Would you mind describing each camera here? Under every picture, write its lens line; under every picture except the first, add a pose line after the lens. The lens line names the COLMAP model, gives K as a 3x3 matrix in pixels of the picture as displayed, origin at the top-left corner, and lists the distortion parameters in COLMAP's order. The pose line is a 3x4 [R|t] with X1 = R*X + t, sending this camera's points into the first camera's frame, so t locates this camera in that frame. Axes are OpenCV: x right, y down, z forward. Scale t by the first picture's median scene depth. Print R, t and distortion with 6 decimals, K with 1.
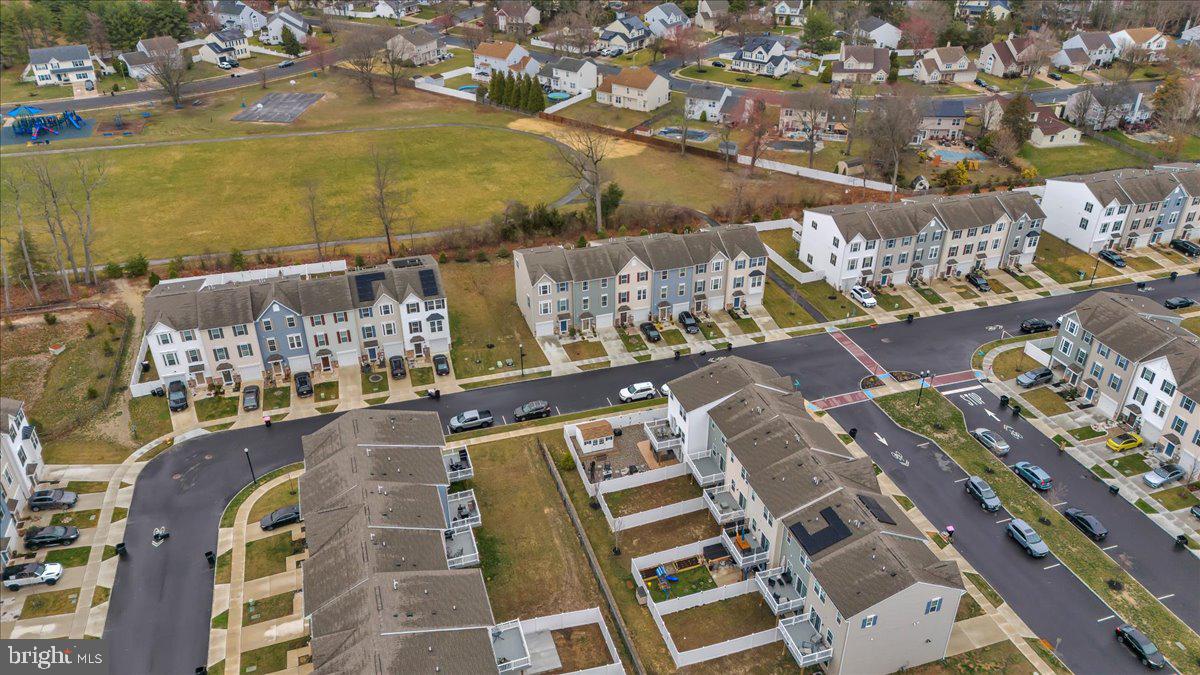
lens RADIAL K [[872.5, 0, 600.0], [0, 872.5, 337.5], [0, 0, 1]] dist [0.085453, -0.080812]
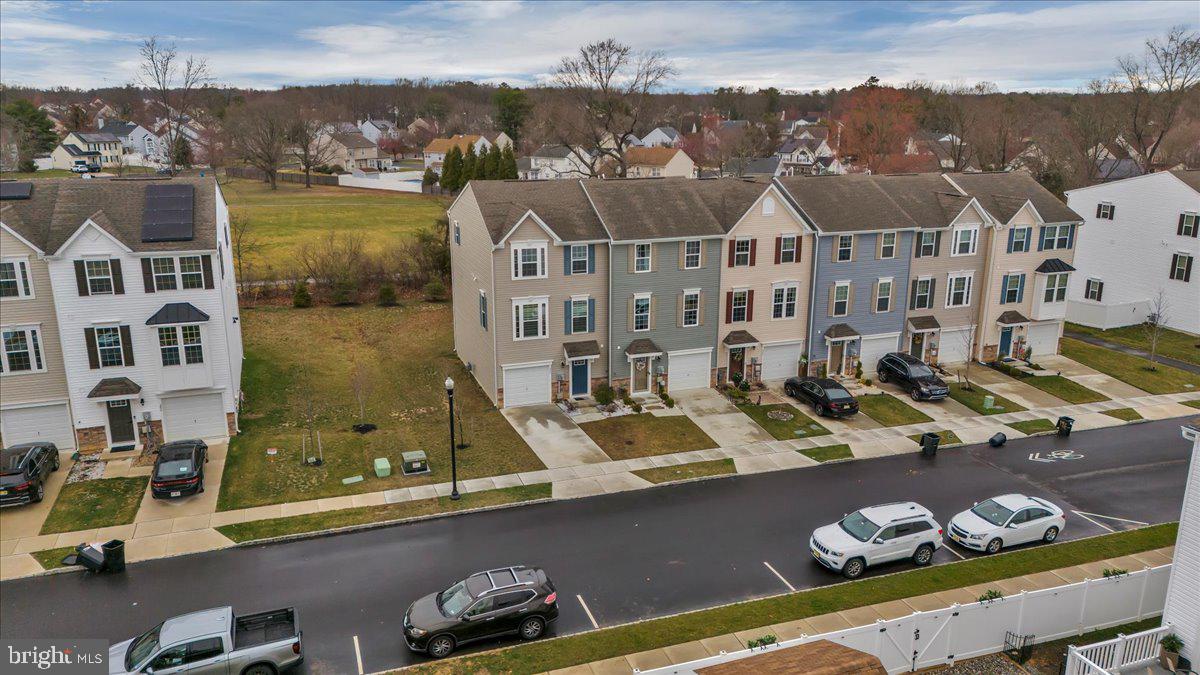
lens RADIAL K [[872.5, 0, 600.0], [0, 872.5, 337.5], [0, 0, 1]] dist [0.085453, -0.080812]
pose [[0.999234, -0.004324, 0.038896, -0.047361], [0.014707, 0.962515, -0.270829, 0.067714], [-0.036267, 0.271194, 0.961841, 0.650023]]
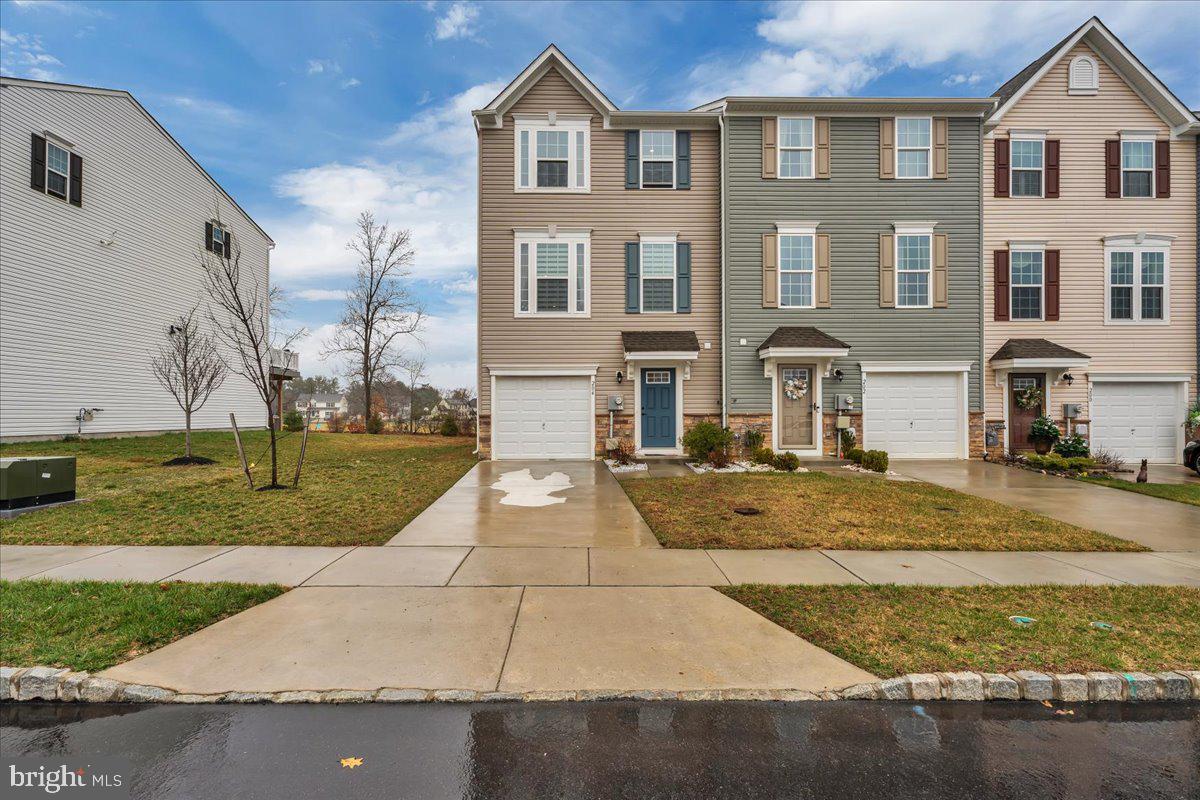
lens RADIAL K [[539.5, 0, 592.7], [0, 539.5, 417.7], [0, 0, 1]] dist [0.000159, 0.000016]
pose [[0.956821, -0.001696, -0.290672, -0.023519], [-0.145071, 0.863755, -0.482577, 0.039935], [0.251888, 0.503908, 0.826214, 0.910464]]
